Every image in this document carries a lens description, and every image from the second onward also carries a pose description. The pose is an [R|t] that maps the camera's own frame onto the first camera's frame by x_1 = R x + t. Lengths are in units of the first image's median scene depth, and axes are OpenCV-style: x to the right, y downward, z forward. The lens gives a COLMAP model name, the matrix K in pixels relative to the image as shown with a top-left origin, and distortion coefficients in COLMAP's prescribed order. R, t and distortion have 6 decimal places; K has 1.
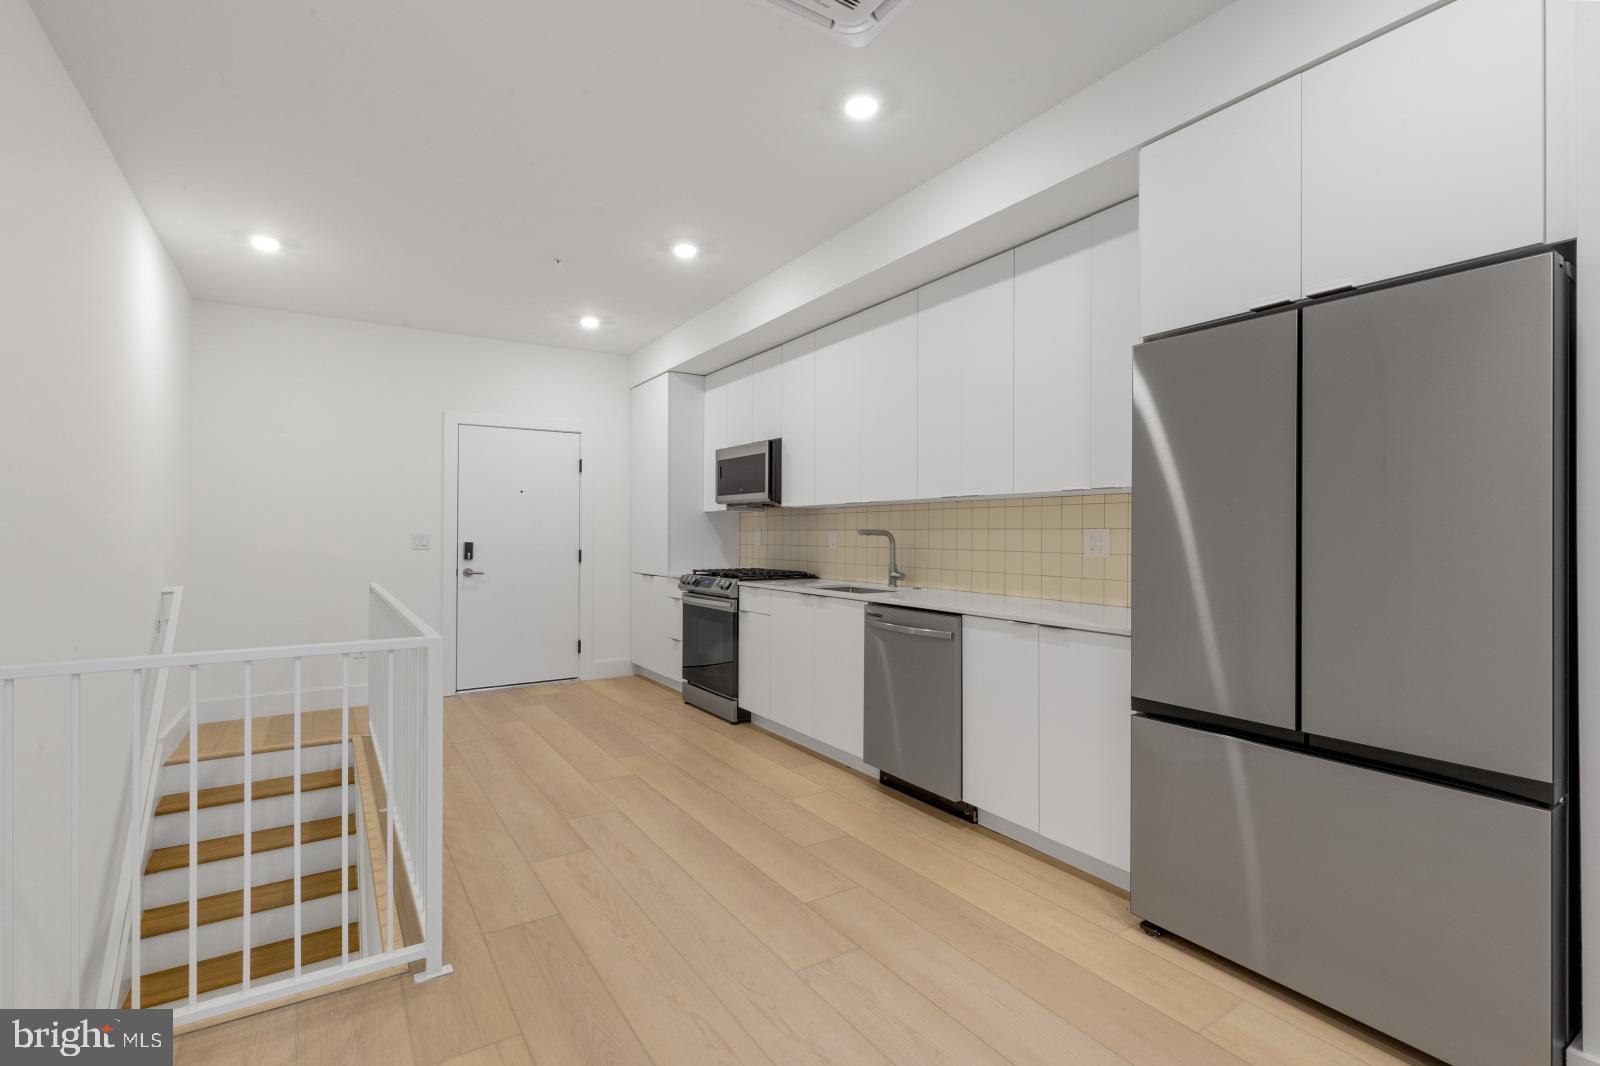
lens RADIAL K [[754.0, 0, 788.9], [0, 754.0, 518.6], [0, 0, 1]] dist [0.001712, -0.000332]
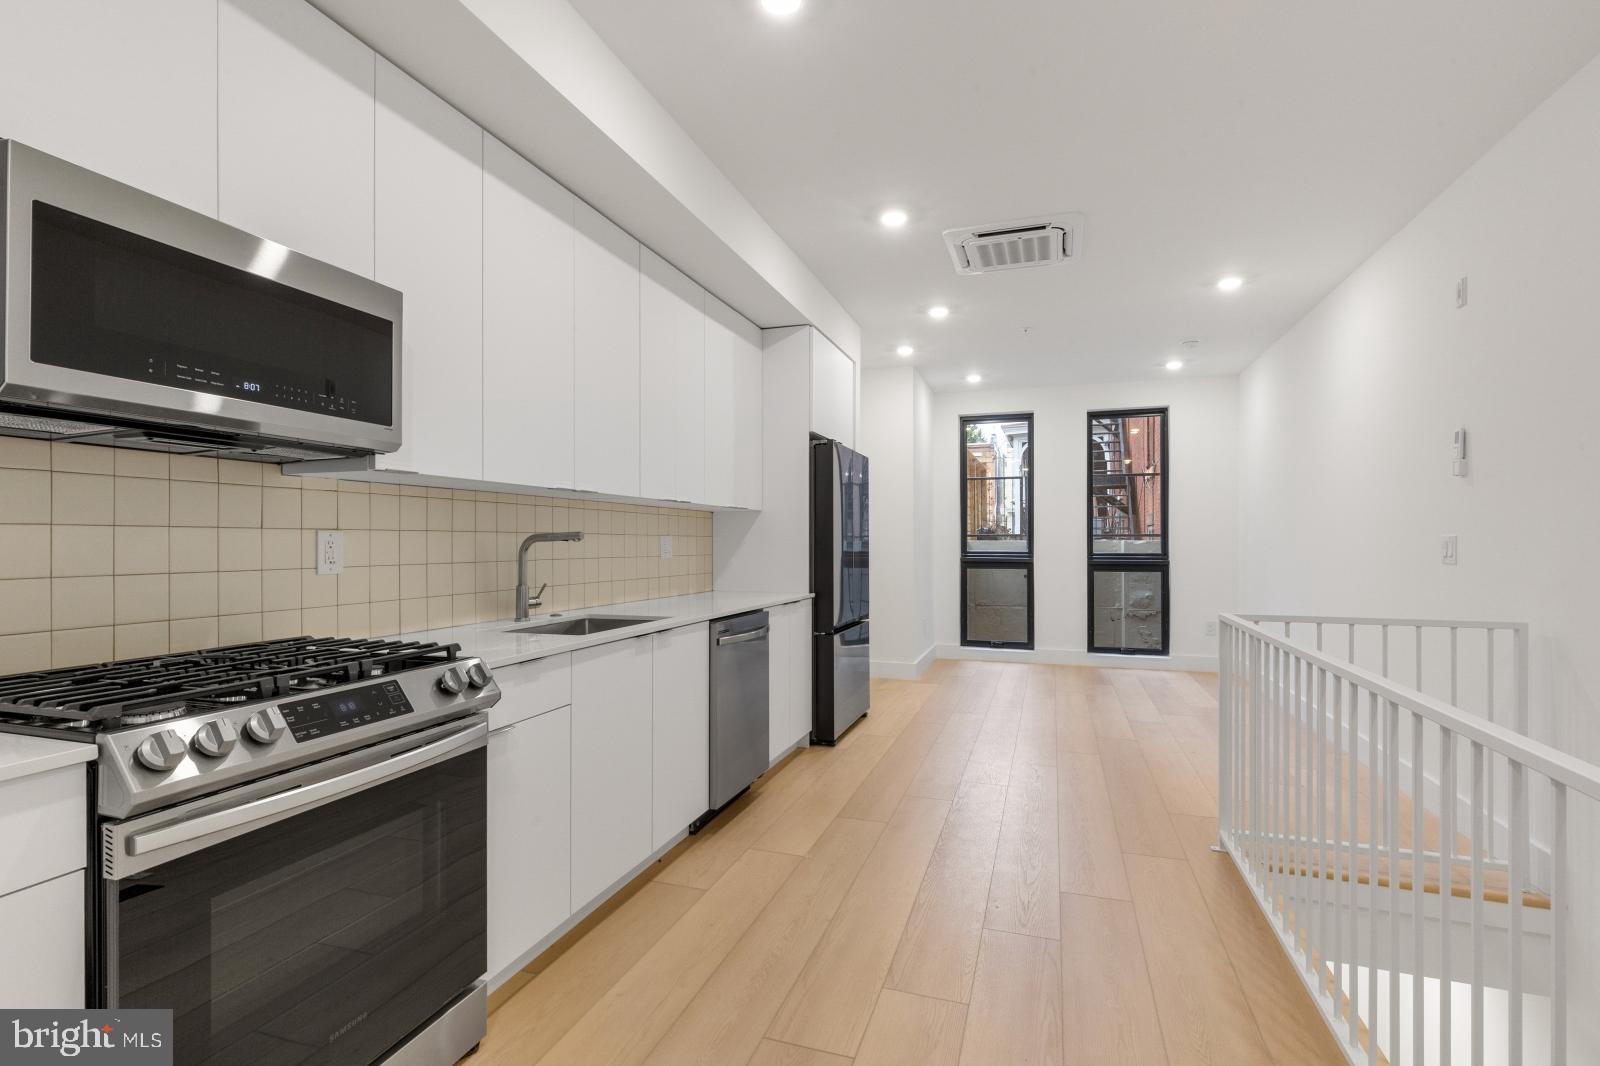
lens RADIAL K [[825.5, 0, 769.9], [0, 825.5, 533.8], [0, 0, 1]] dist [0.000042, -0.000206]
pose [[-0.641435, 0.007865, 0.767137, -0.620300], [-0.012815, 0.999698, -0.020964, 0.031670], [-0.767070, -0.023278, -0.641141, 1.481669]]
